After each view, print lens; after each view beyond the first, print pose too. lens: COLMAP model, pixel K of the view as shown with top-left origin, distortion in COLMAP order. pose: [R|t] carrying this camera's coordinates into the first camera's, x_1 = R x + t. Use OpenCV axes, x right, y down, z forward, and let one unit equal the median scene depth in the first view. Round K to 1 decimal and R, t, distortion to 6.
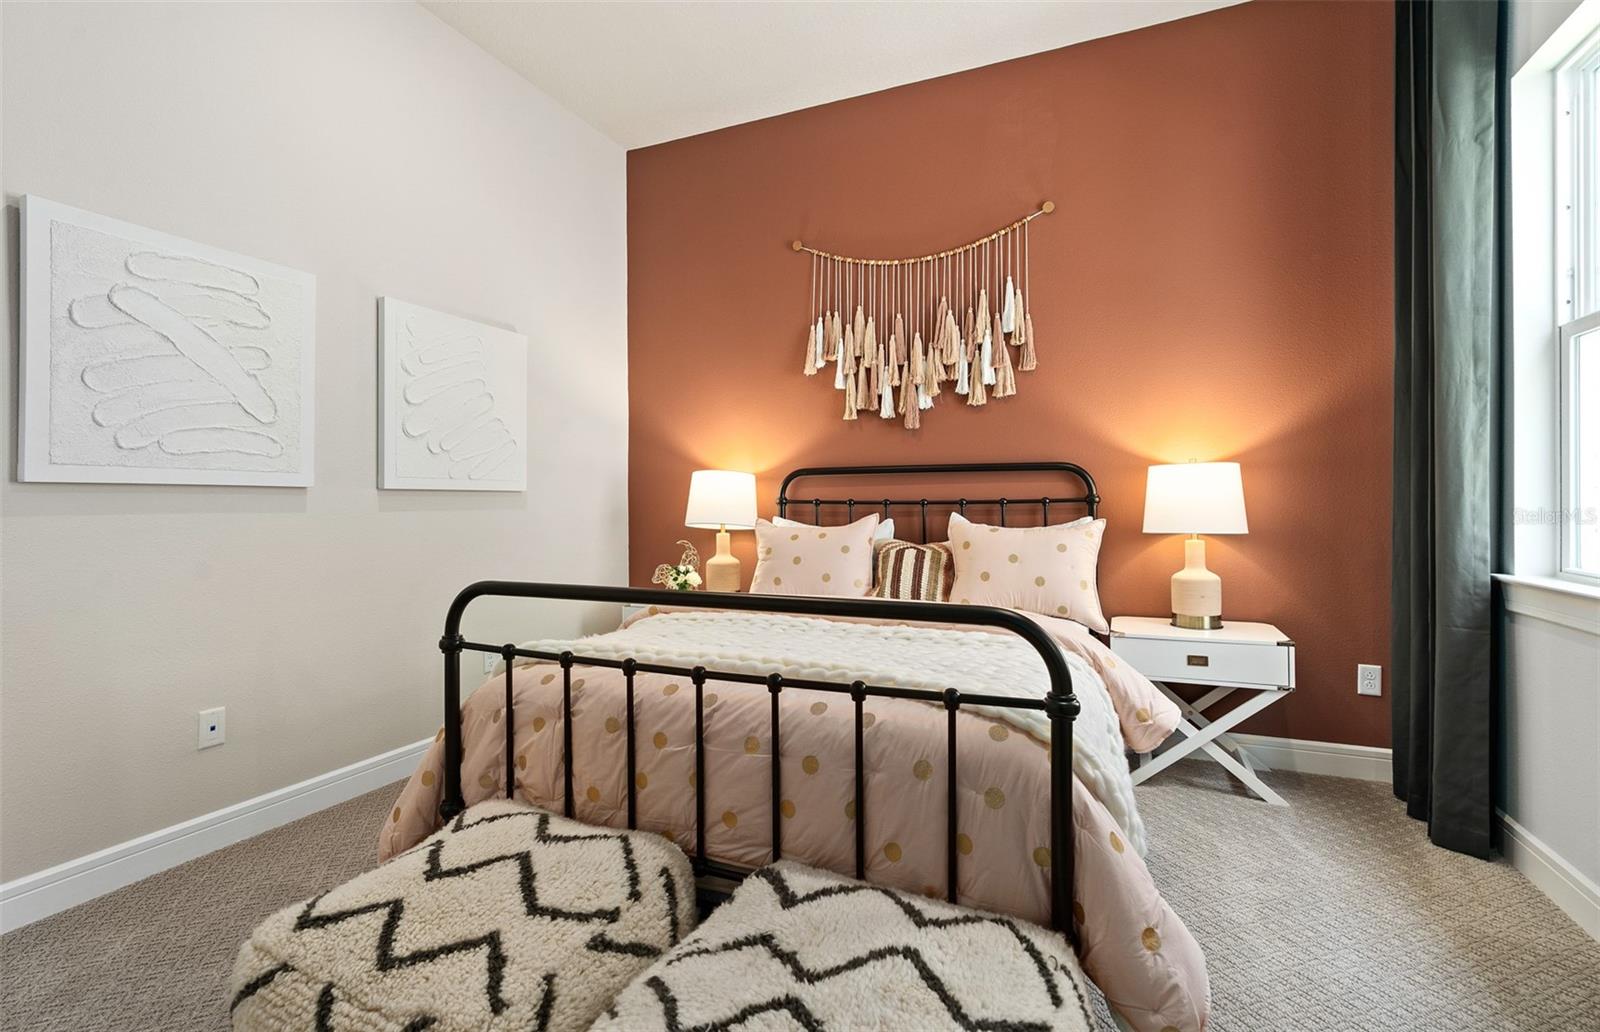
lens RADIAL K [[726.9, 0, 799.5], [0, 726.9, 507.6], [0, 0, 1]] dist [-0.008094, 0.002818]
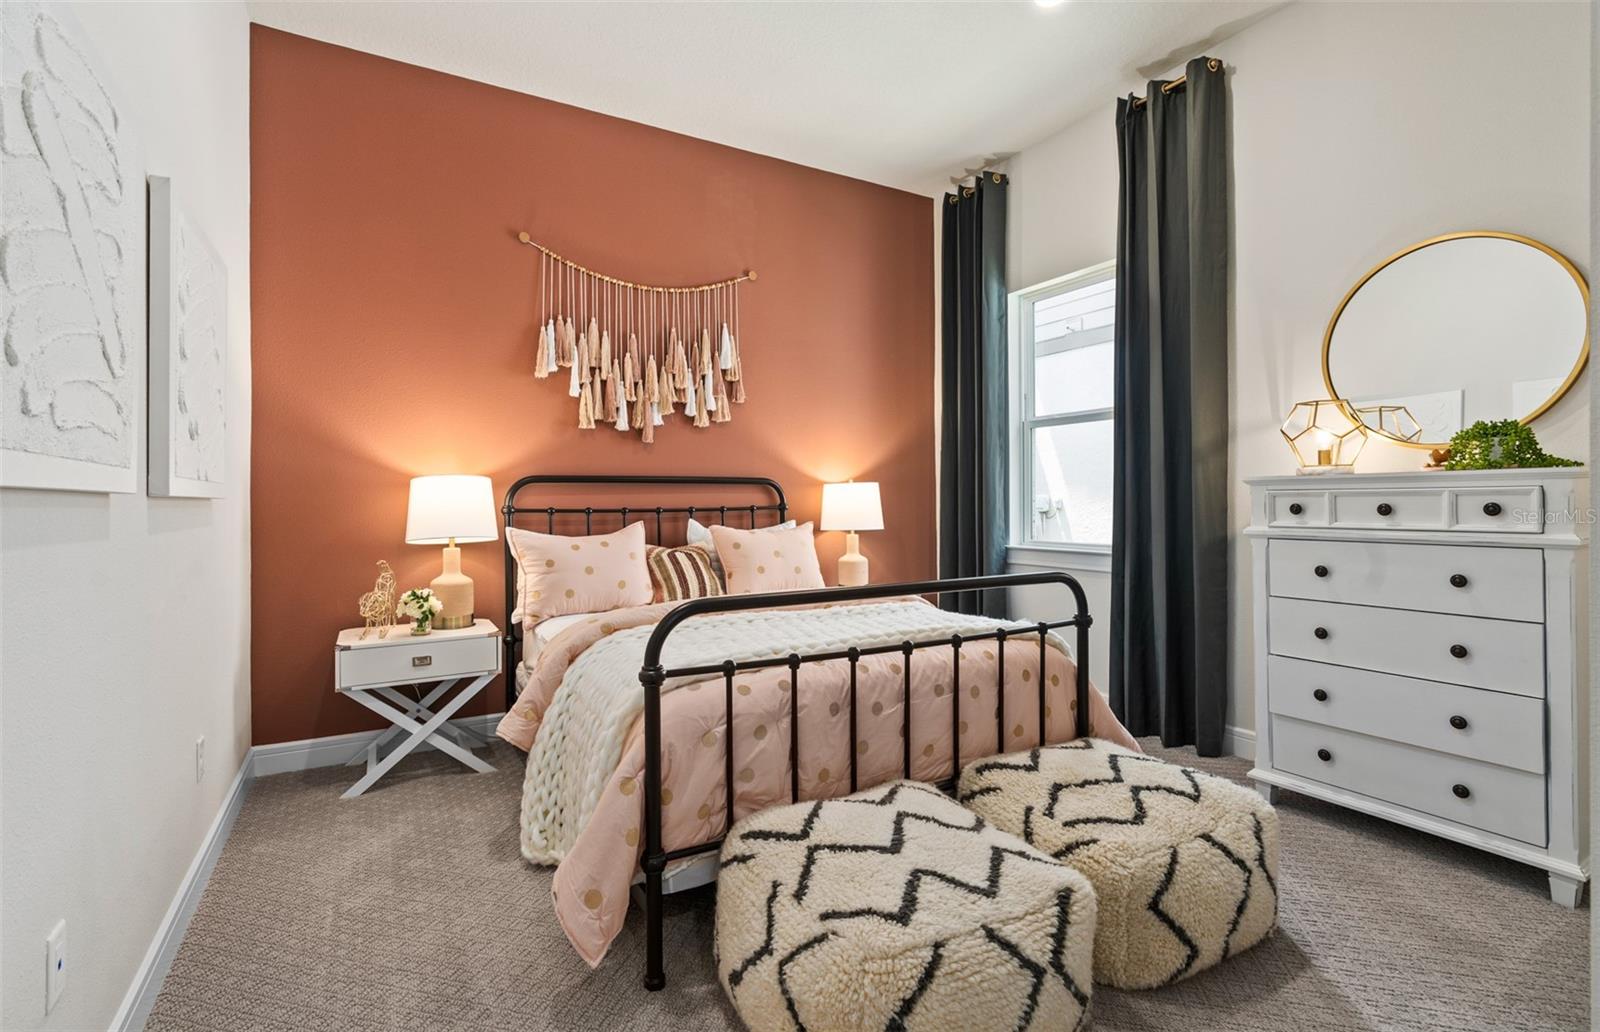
lens RADIAL K [[726.9, 0, 799.6], [0, 726.9, 501.7], [0, 0, 1]] dist [-0.008094, 0.002818]
pose [[0.596062, 0.000882, 0.802938, -0.598362], [0.010104, 0.999912, -0.008599, -0.008876], [-0.802875, 0.013238, 0.596000, 0.177197]]
